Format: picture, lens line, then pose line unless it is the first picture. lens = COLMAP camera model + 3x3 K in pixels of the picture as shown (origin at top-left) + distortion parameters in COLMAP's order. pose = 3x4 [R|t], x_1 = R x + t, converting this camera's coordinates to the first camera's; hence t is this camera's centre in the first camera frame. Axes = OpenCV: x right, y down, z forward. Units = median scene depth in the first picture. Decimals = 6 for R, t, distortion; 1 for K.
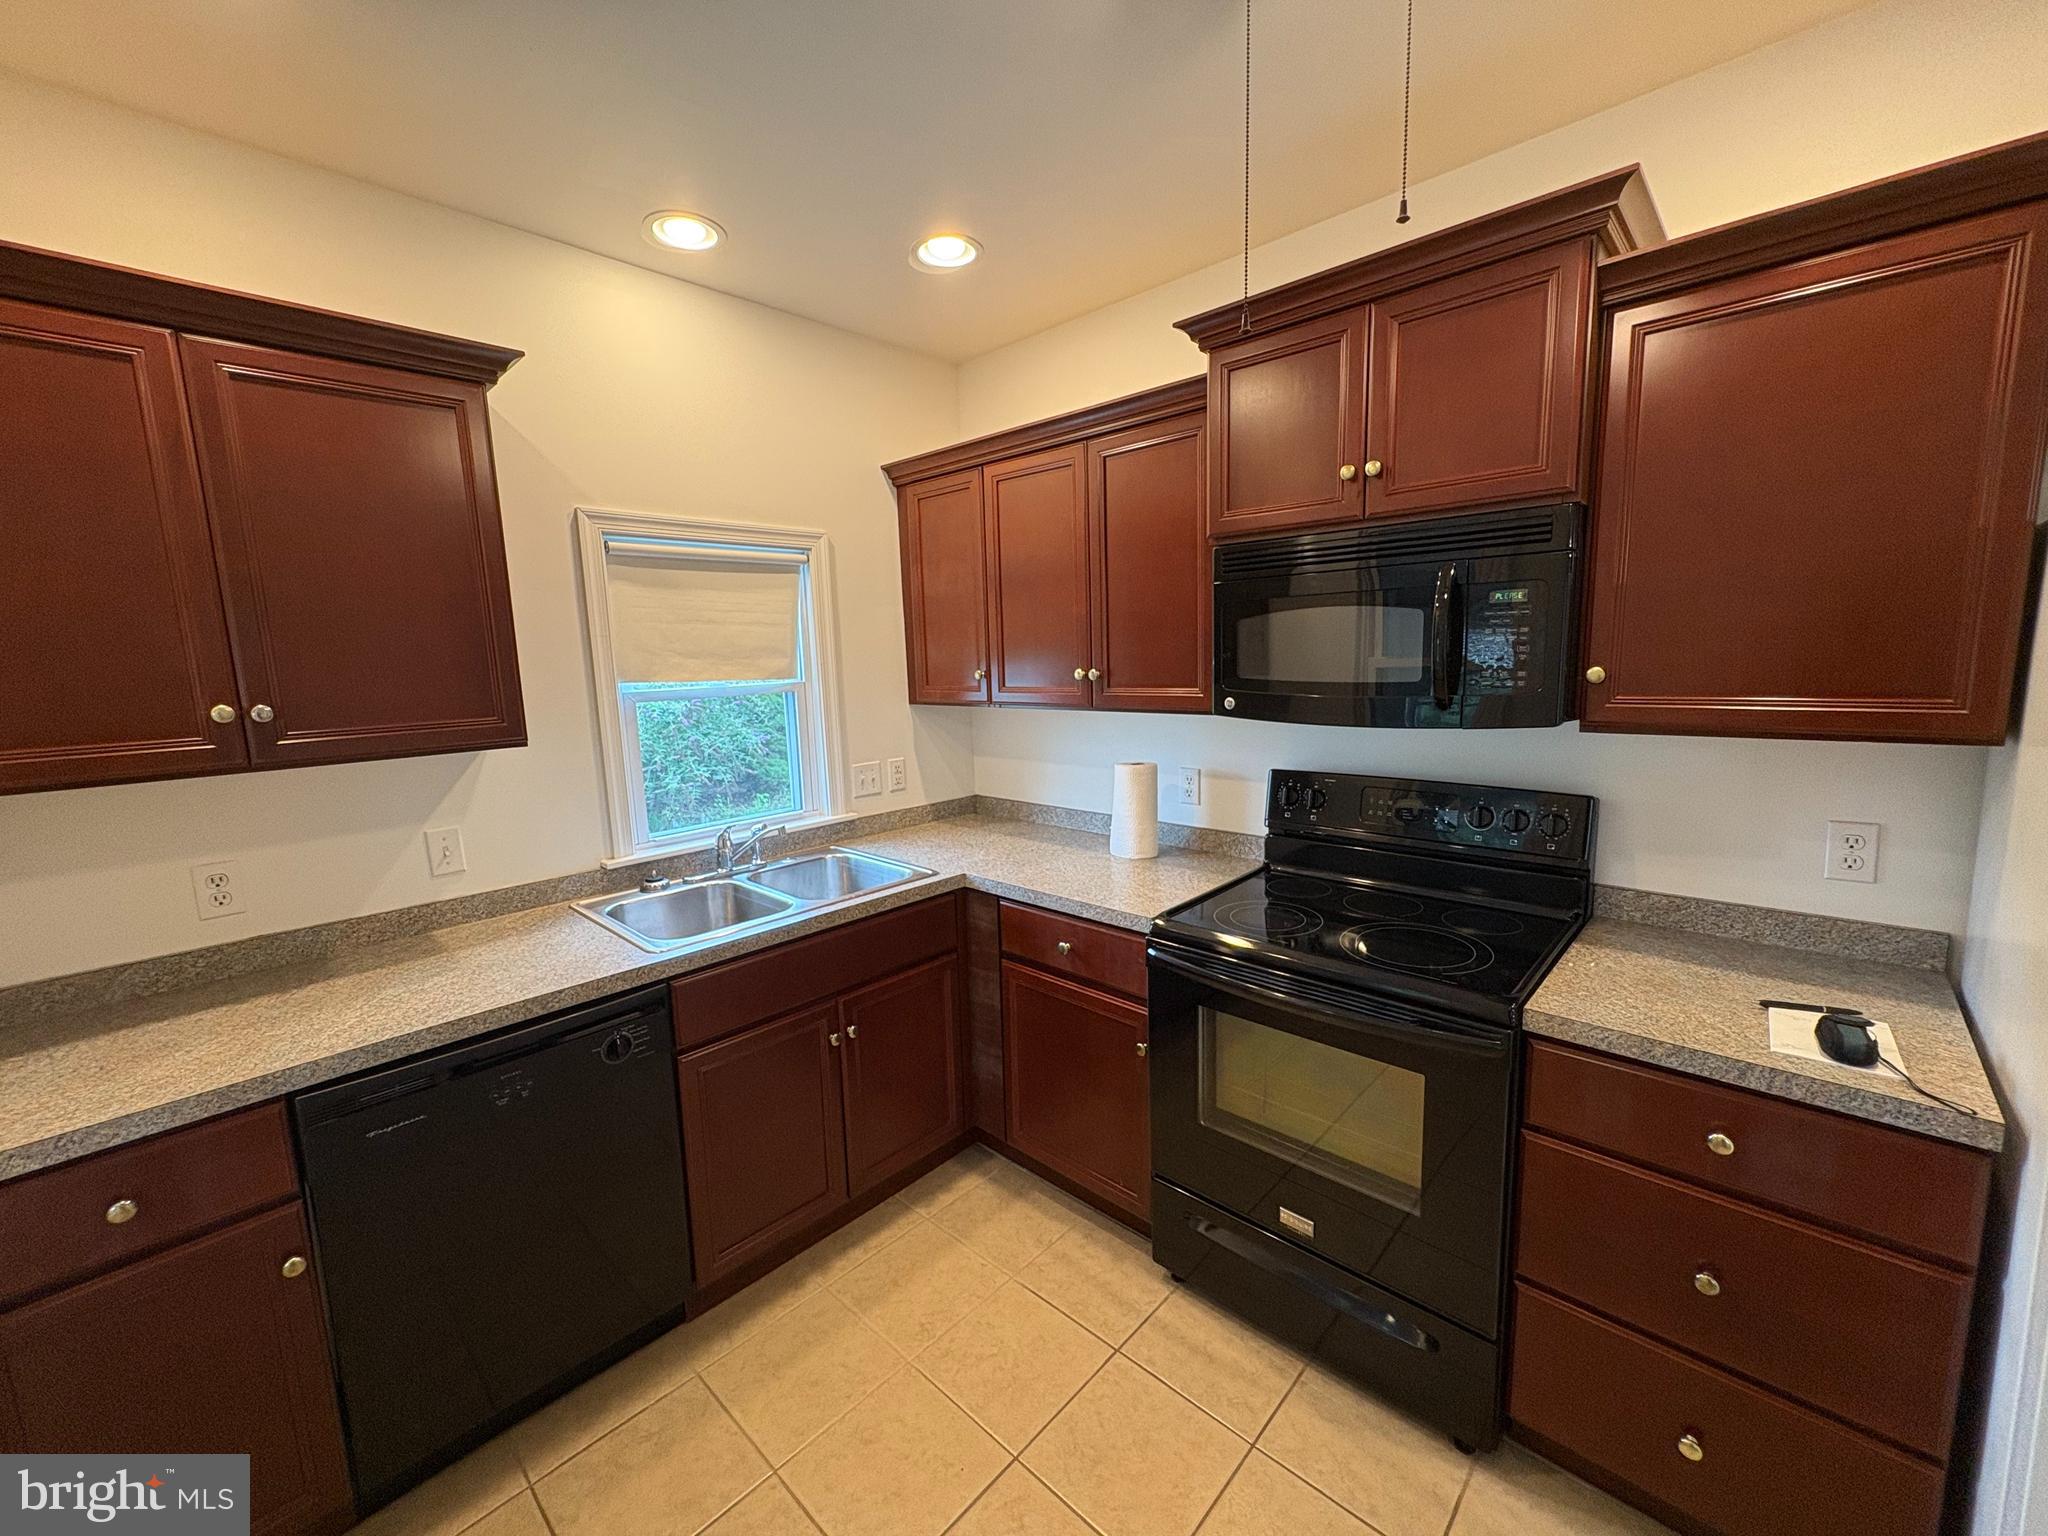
lens RADIAL K [[811.9, 0, 1026.2], [0, 811.9, 766.3], [0, 0, 1]] dist [-0.001738, -0.000262]
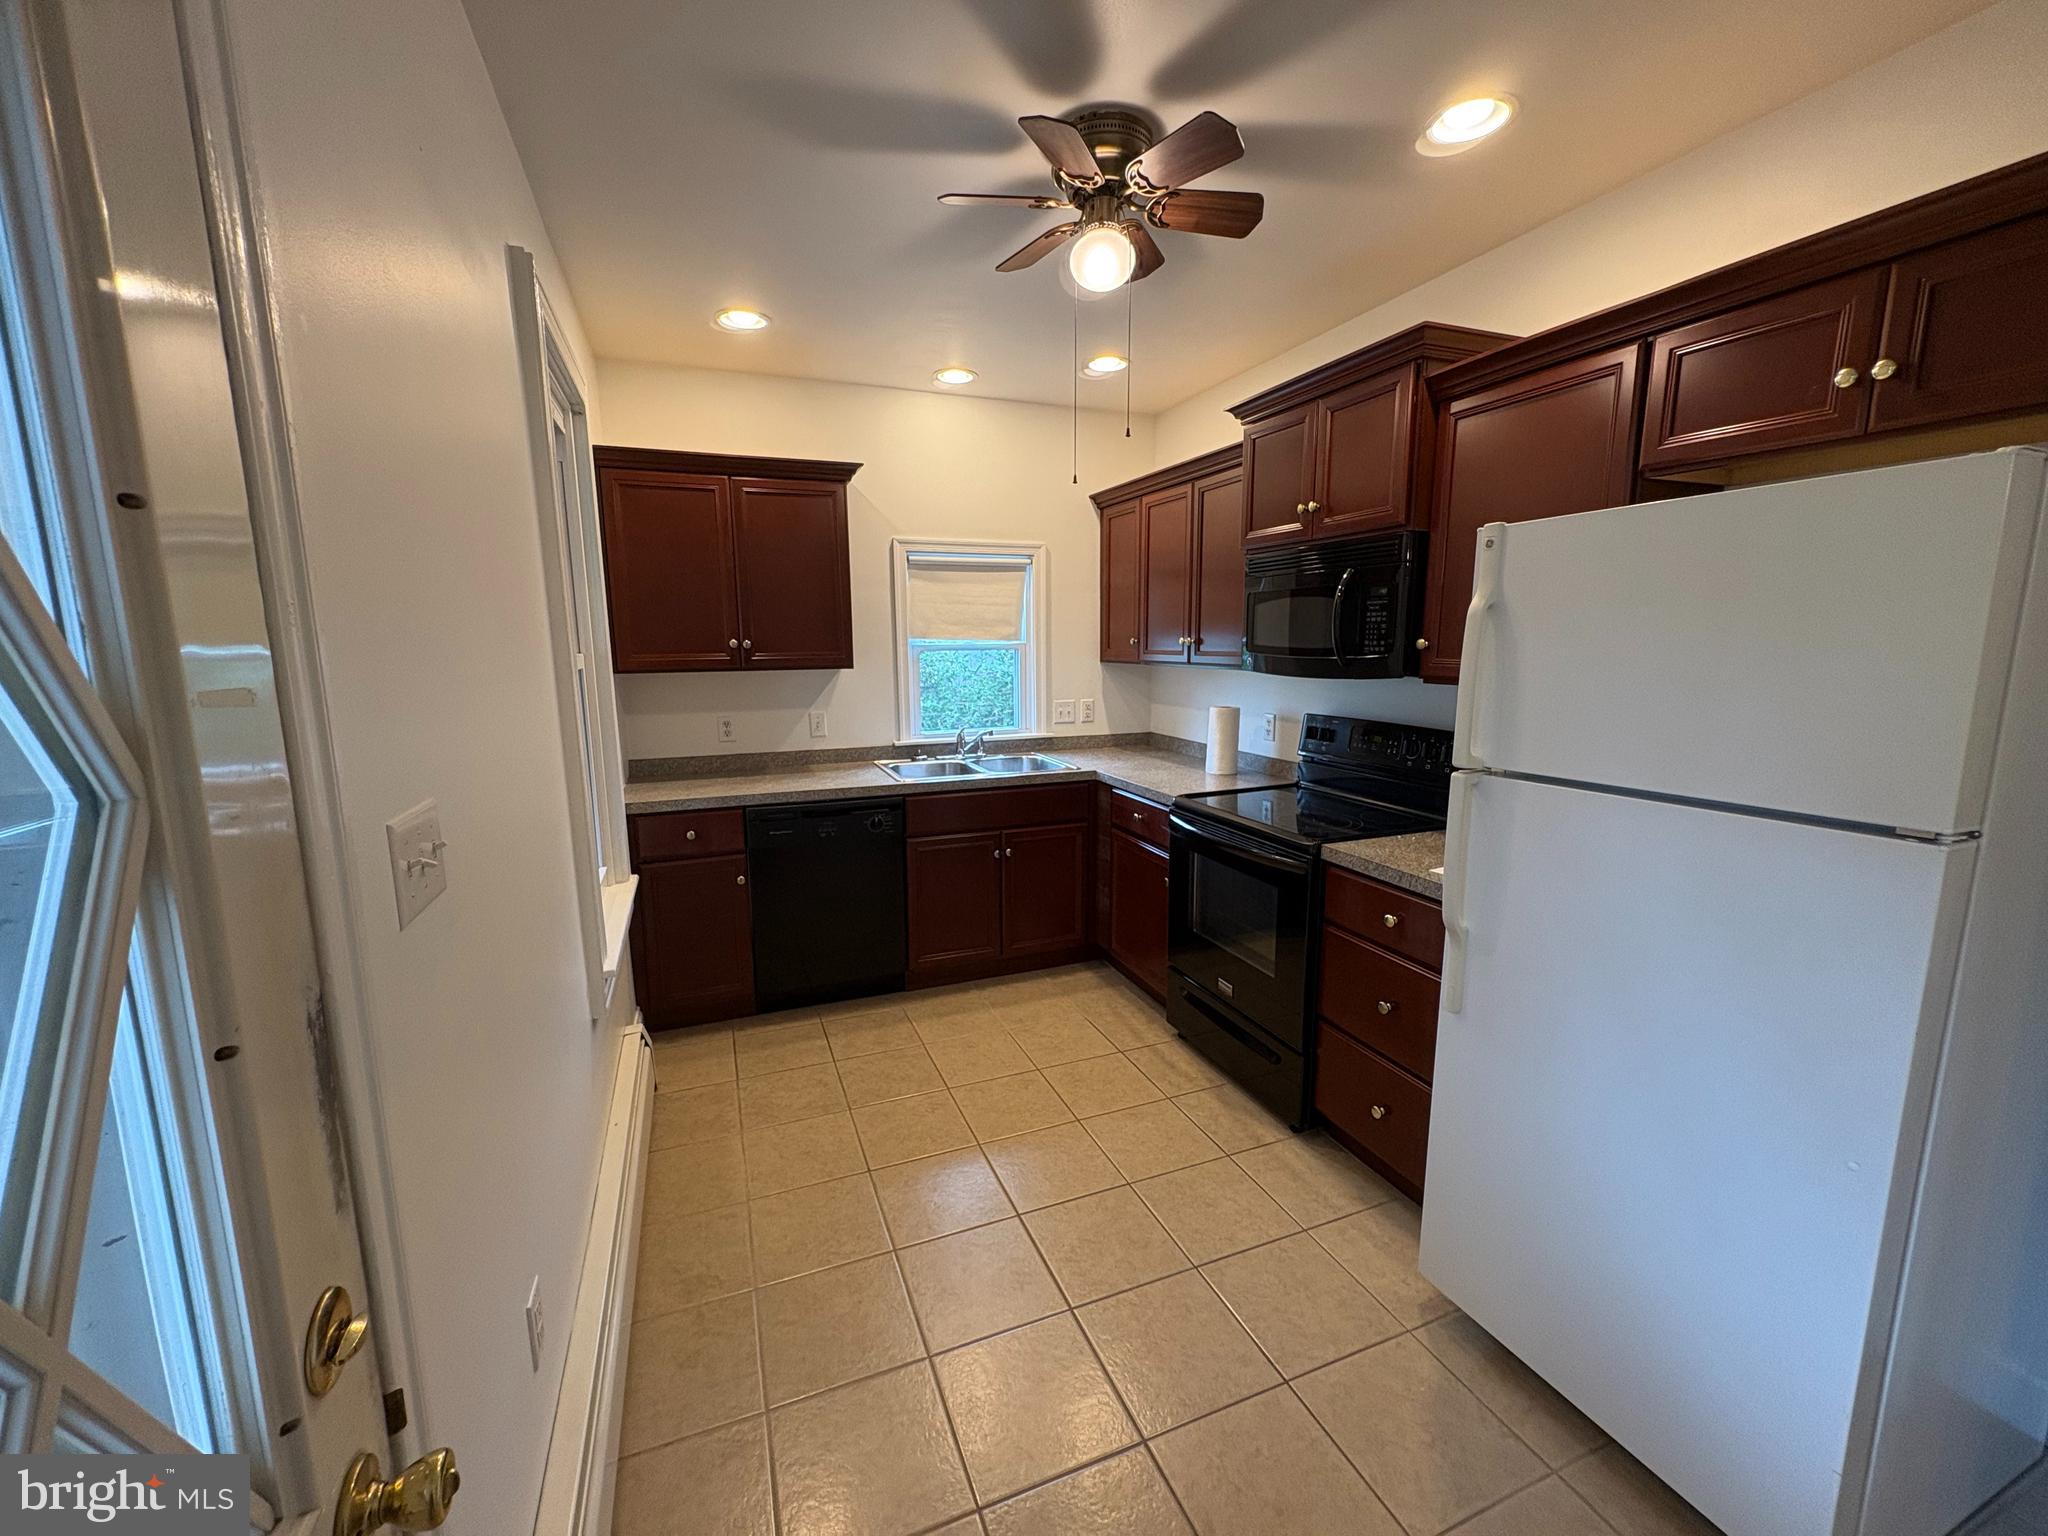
lens RADIAL K [[811.9, 0, 1024.8], [0, 811.9, 765.8], [0, 0, 1]] dist [-0.001738, -0.000262]
pose [[0.904549, 0.090095, -0.416741, 0.446740], [-0.079316, 0.995915, 0.043148, 0.069608], [0.418926, -0.005975, 0.908001, -0.446995]]
